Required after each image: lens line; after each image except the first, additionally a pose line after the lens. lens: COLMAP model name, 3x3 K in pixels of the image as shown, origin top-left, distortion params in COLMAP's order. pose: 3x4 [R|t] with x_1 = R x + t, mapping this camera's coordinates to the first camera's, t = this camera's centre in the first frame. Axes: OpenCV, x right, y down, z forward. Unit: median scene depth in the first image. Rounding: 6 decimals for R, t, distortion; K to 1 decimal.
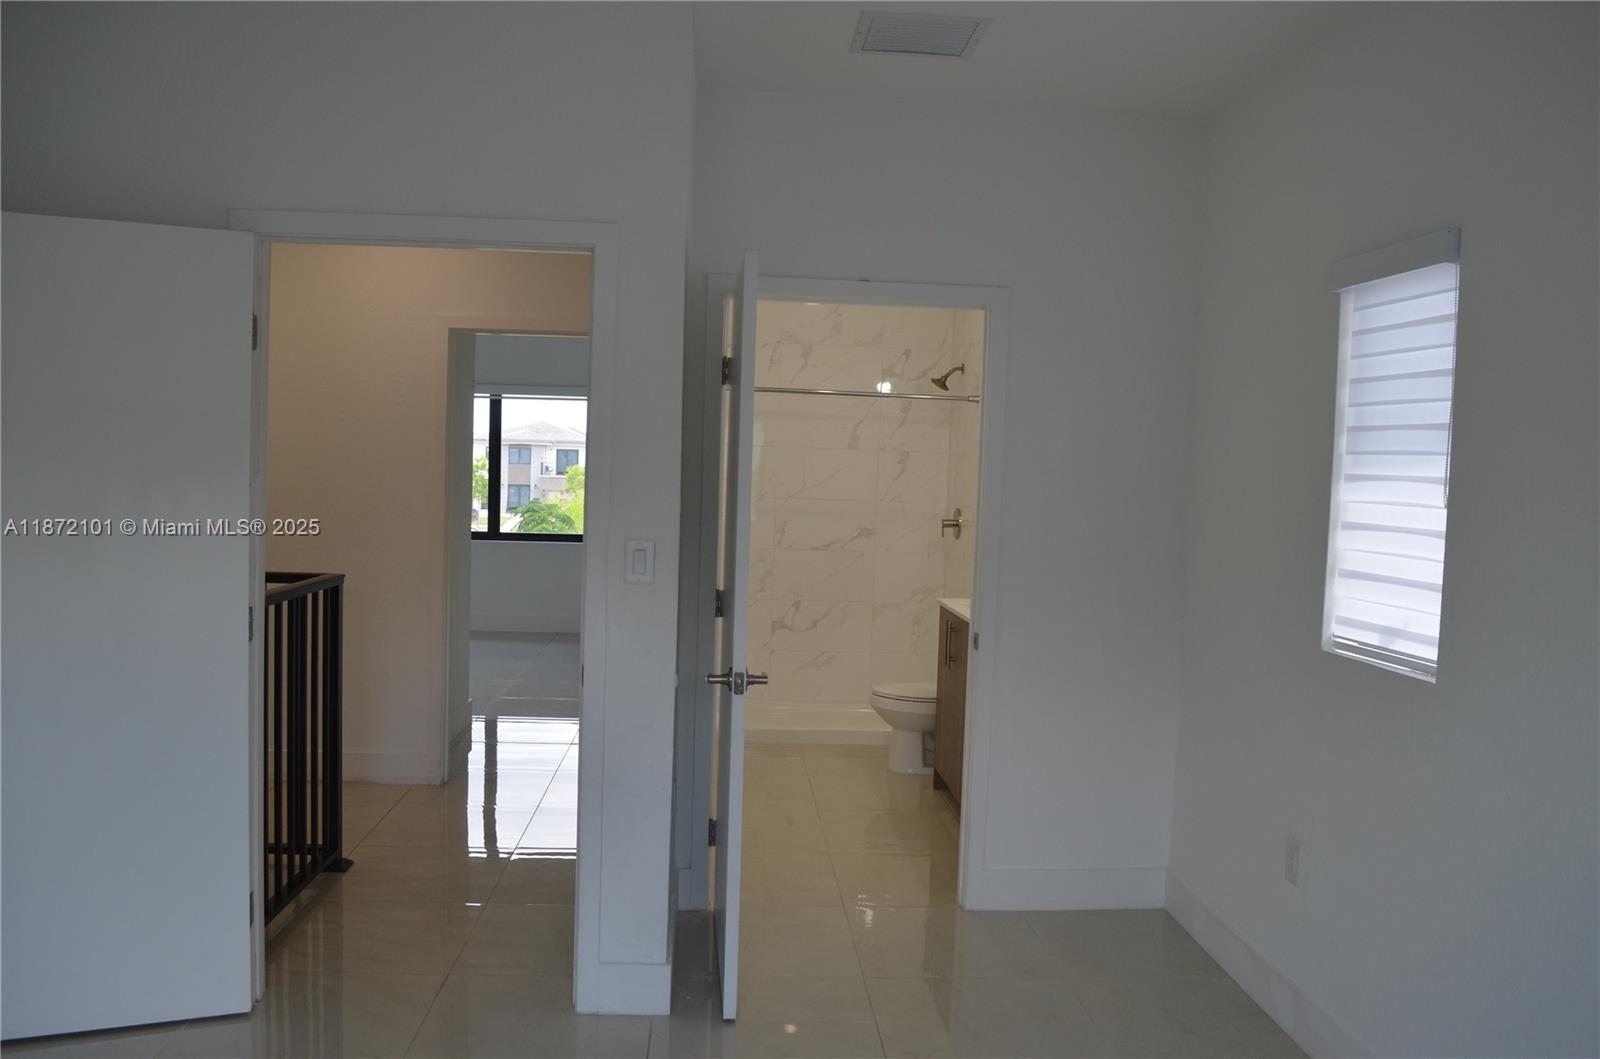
lens RADIAL K [[1237.2, 0, 797.9], [0, 1237.2, 527.2], [0, 0, 1]] dist [-0.064678, 0.007903]
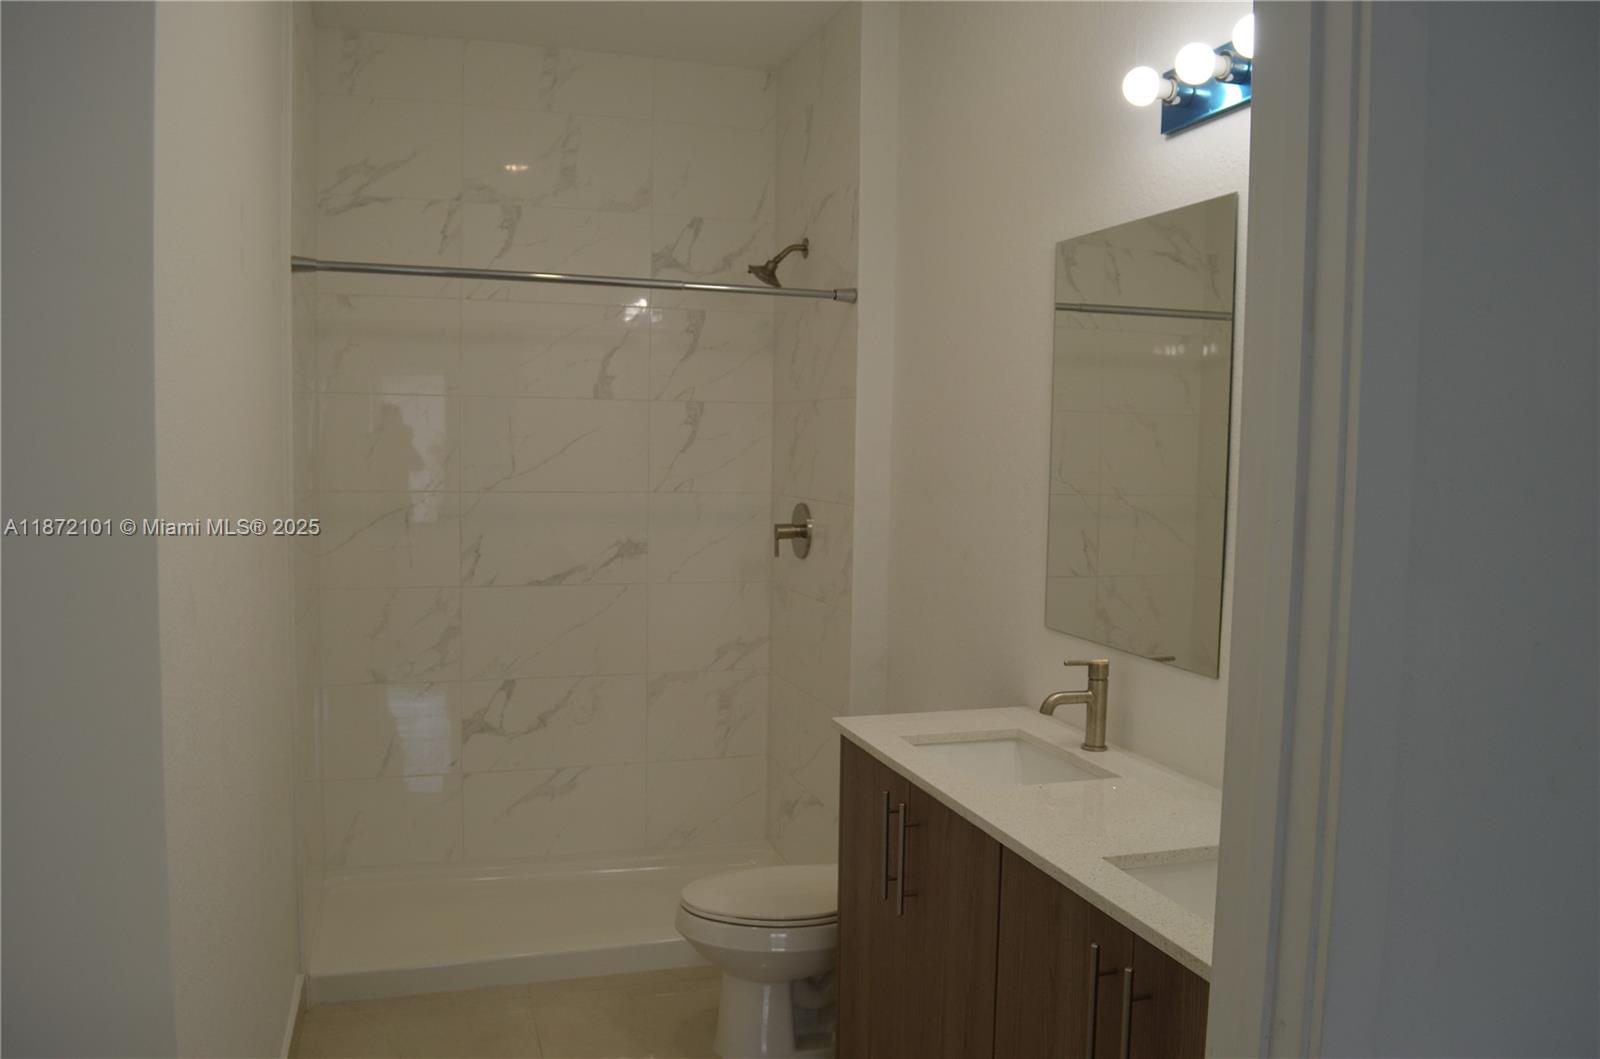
lens RADIAL K [[1237.2, 0, 797.1], [0, 1237.2, 540.3], [0, 0, 1]] dist [-0.064678, 0.007903]
pose [[0.971486, -0.034852, 0.234520, -0.002278], [0.027649, 0.999042, 0.033933, -0.016664], [-0.235478, -0.026481, 0.971519, 0.446856]]
